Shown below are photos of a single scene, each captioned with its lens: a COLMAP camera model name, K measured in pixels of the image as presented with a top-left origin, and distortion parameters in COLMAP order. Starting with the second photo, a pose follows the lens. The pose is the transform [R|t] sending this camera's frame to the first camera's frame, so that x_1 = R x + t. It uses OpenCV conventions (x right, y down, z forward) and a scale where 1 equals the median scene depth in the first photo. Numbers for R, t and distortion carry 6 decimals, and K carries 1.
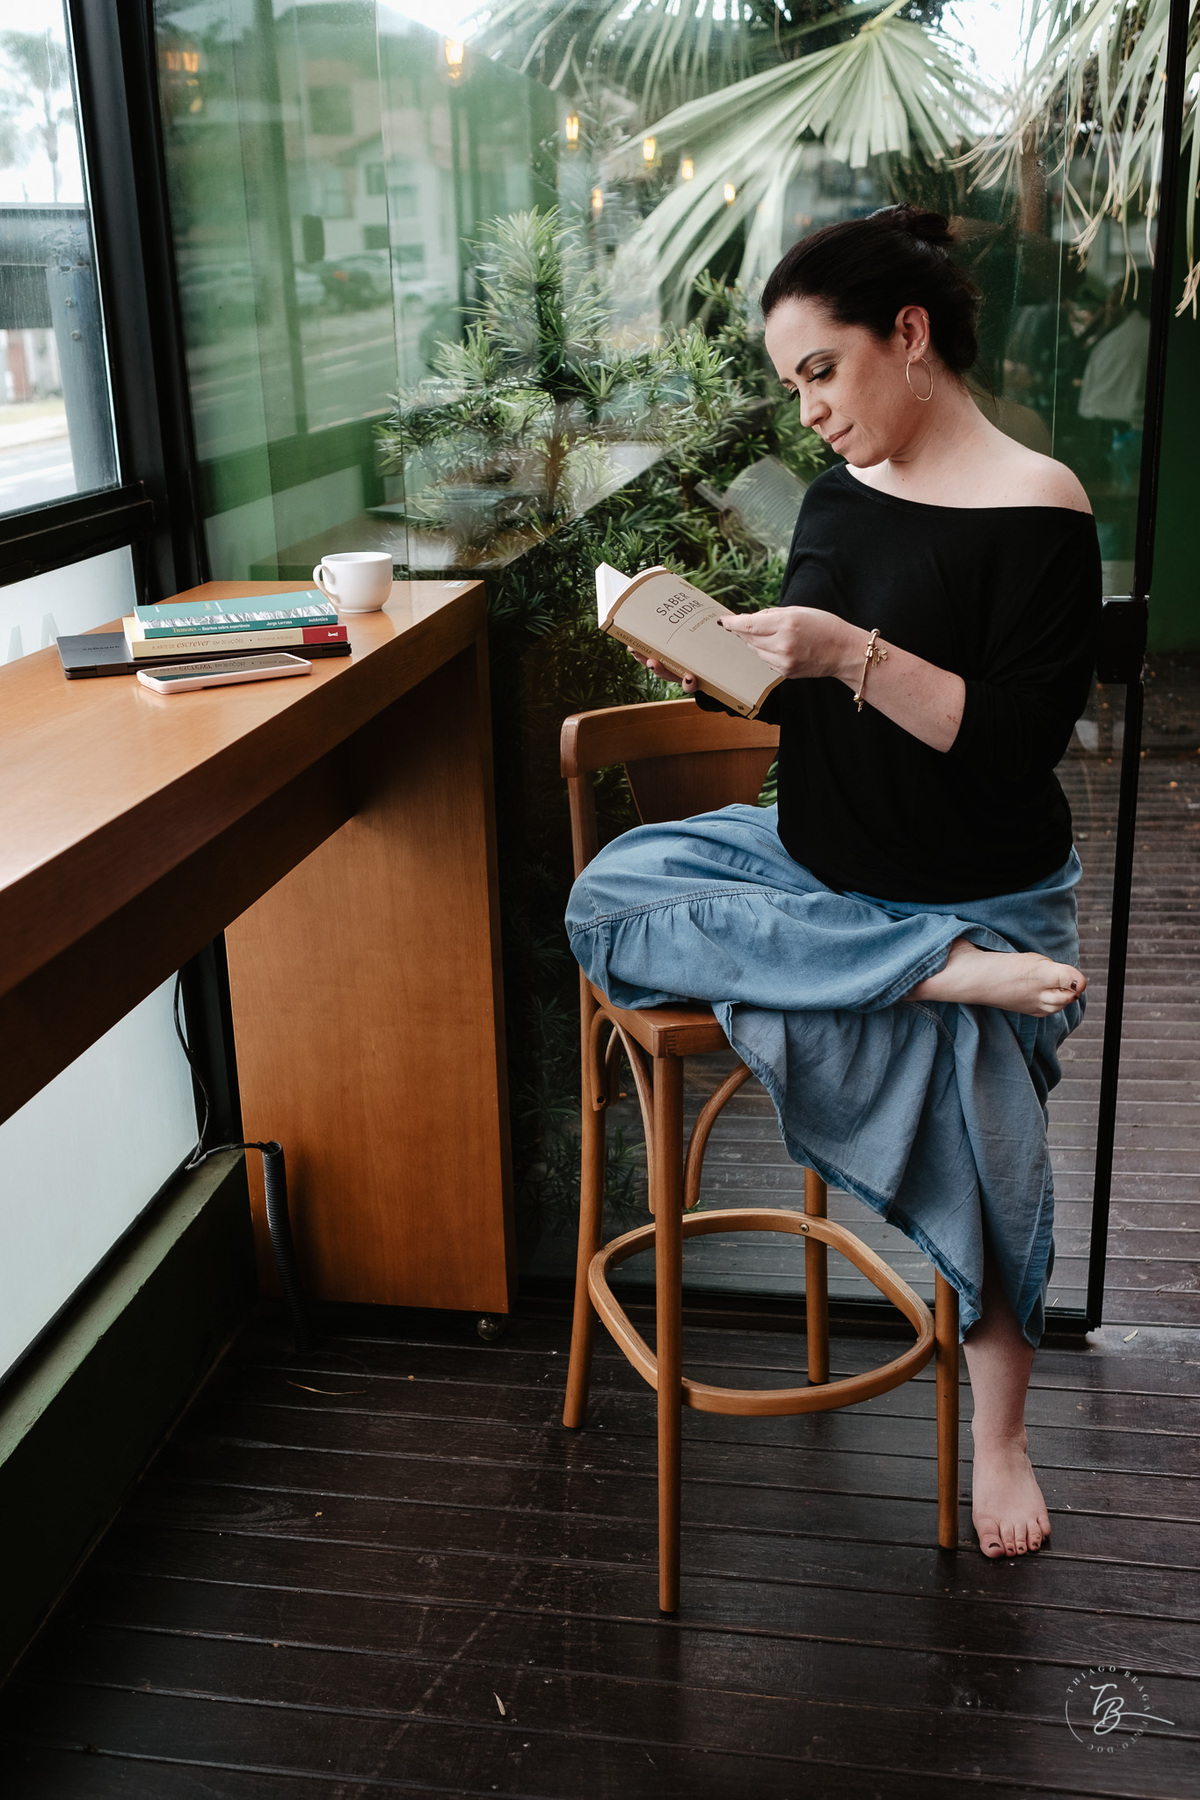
lens RADIAL K [[1841.1, 0, 595.6], [0, 1841.1, 853.3], [0, 0, 1]] dist [0.011528, 0.042433]
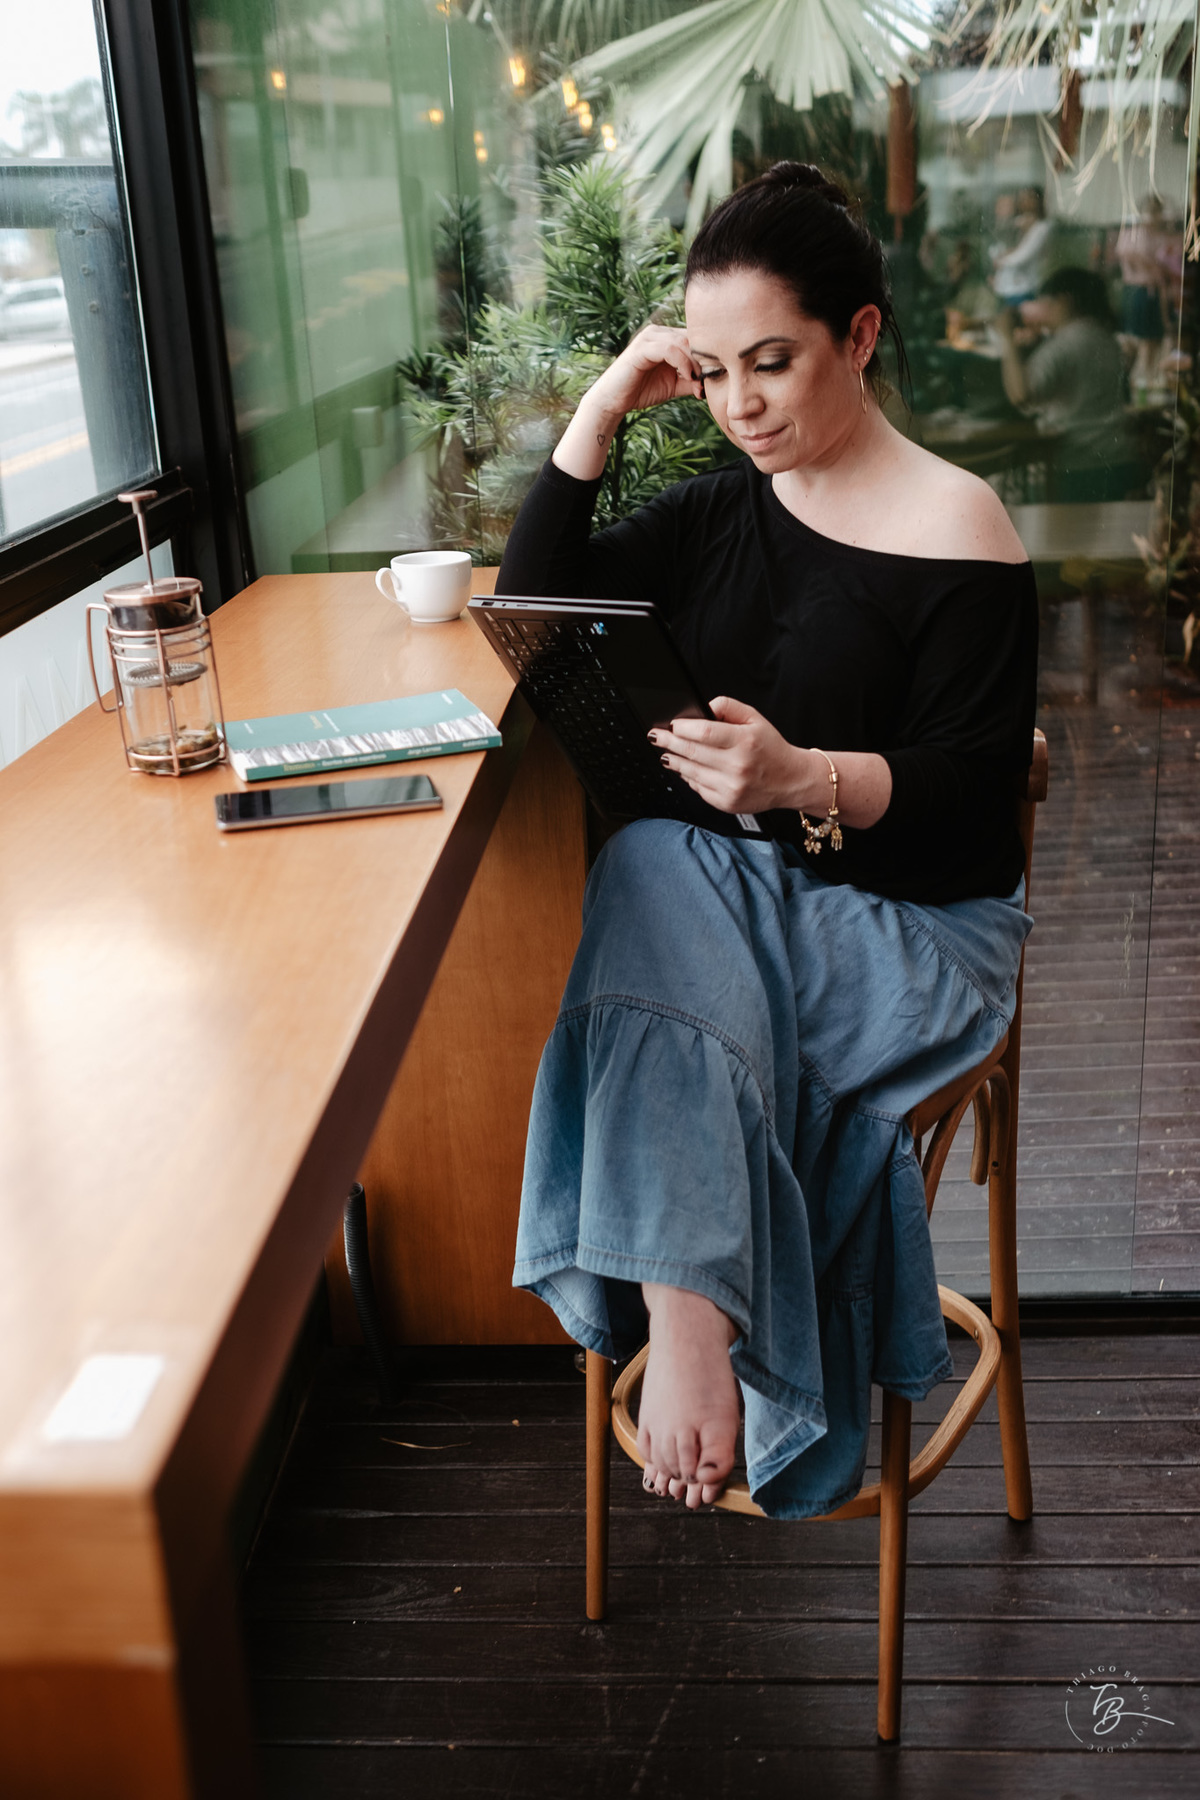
lens RADIAL K [[1848.8, 0, 635.8], [0, 1848.8, 840.4], [0, 0, 1]] dist [0.019517, 0.001357]
pose [[0.992922, -0.053367, 0.106103, -0.128522], [0.051445, 0.998460, 0.020769, -0.026578], [-0.107048, -0.015163, 0.994138, 0.071280]]
